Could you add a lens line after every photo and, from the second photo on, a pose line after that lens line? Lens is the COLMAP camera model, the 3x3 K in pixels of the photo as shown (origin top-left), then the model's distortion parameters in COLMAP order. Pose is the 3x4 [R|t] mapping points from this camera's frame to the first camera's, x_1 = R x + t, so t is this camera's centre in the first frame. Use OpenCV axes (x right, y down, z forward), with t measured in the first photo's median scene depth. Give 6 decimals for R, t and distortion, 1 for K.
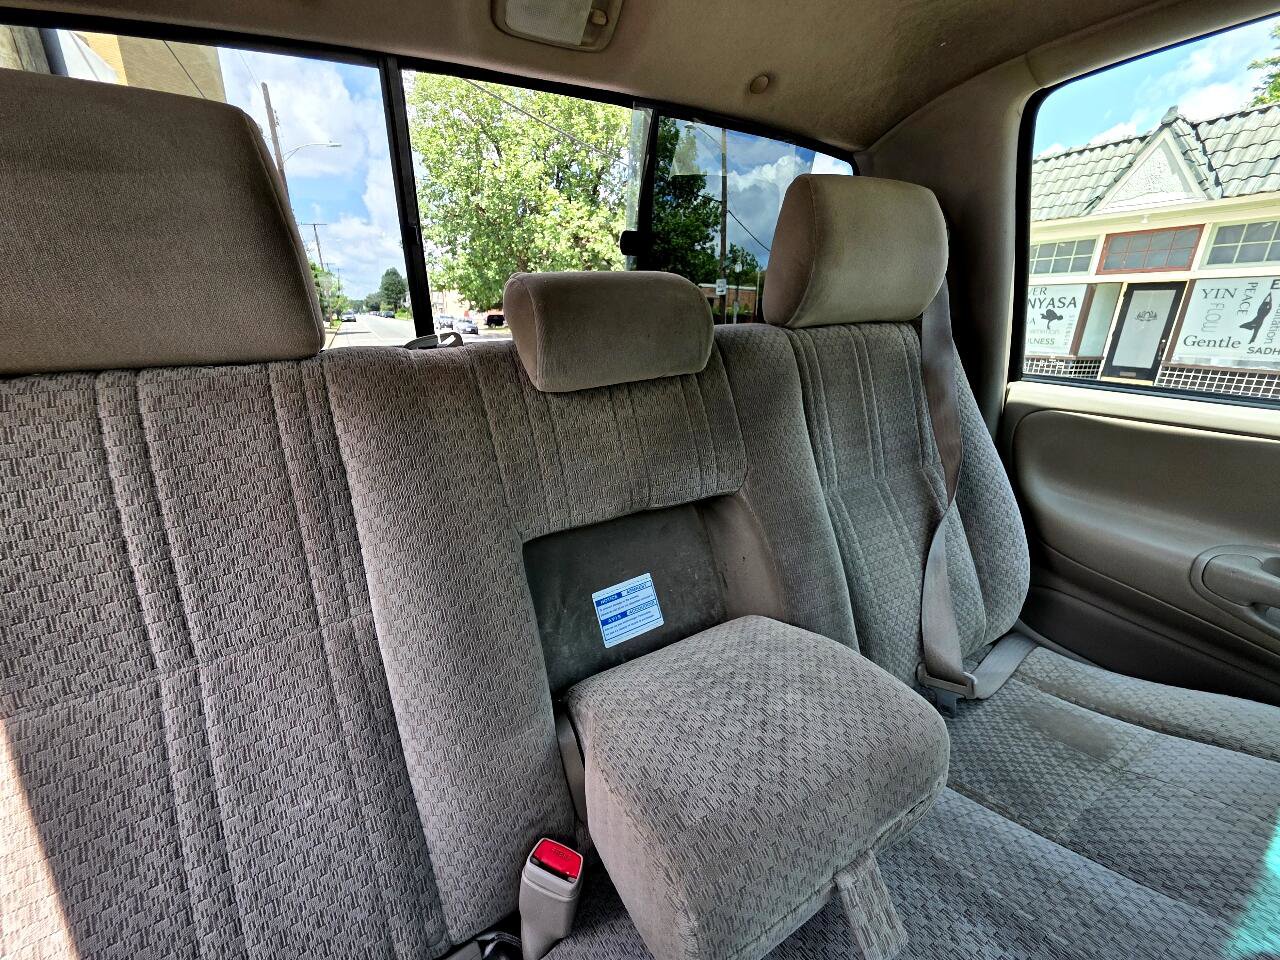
lens RADIAL K [[514.1, 0, 634.3], [0, 514.1, 481.1], [0, 0, 1]] dist [0.001624, 0.000148]
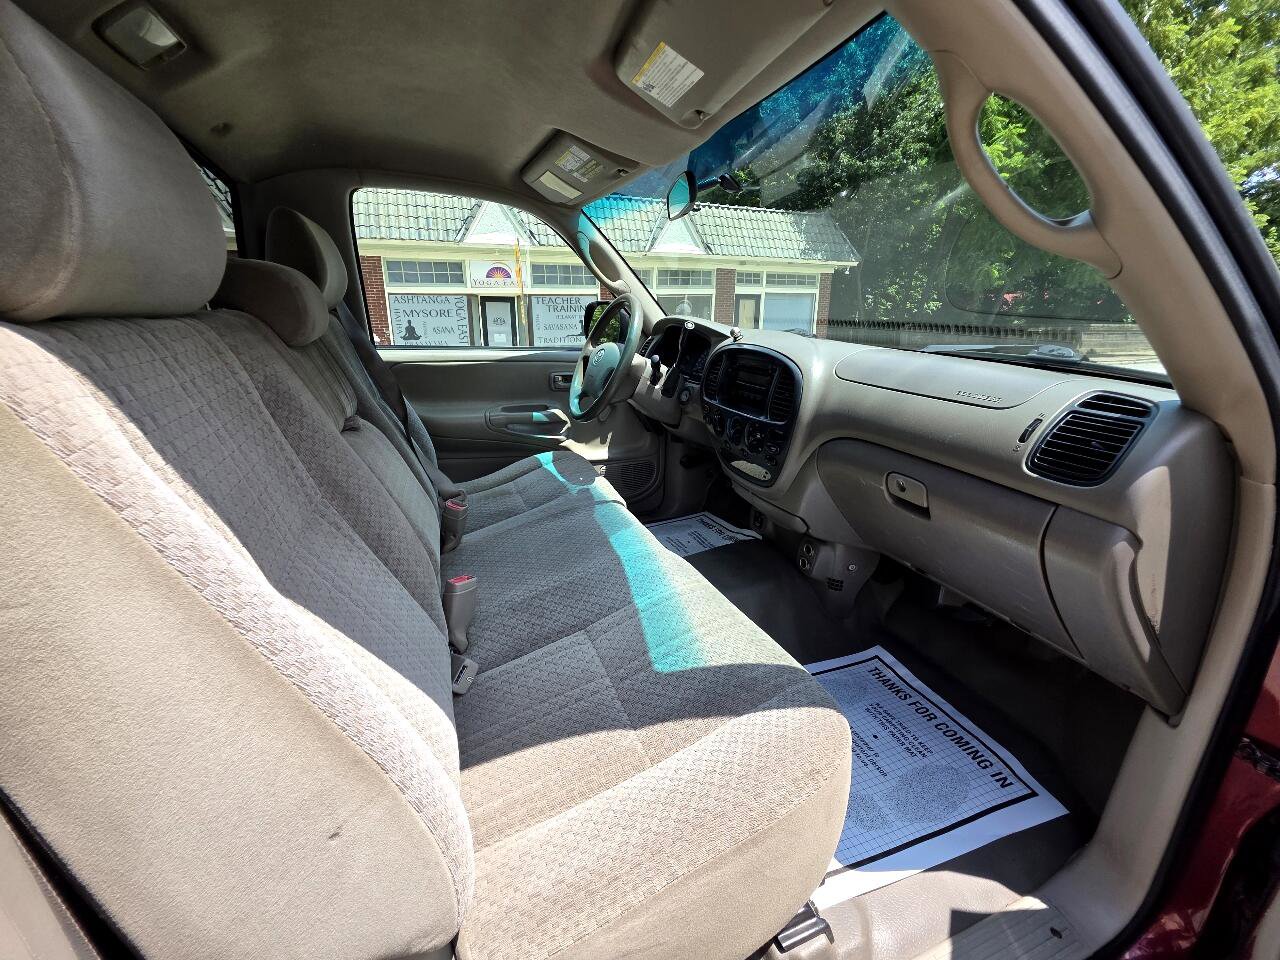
lens RADIAL K [[511.1, 0, 638.7], [0, 511.1, 478.2], [0, 0, 1]] dist [0.003356, -0.000089]
pose [[0.138160, -0.278114, 0.950560, -1.116750], [0.299881, 0.926459, 0.227476, 0.093829], [-0.943919, 0.253627, 0.211400, -0.083373]]
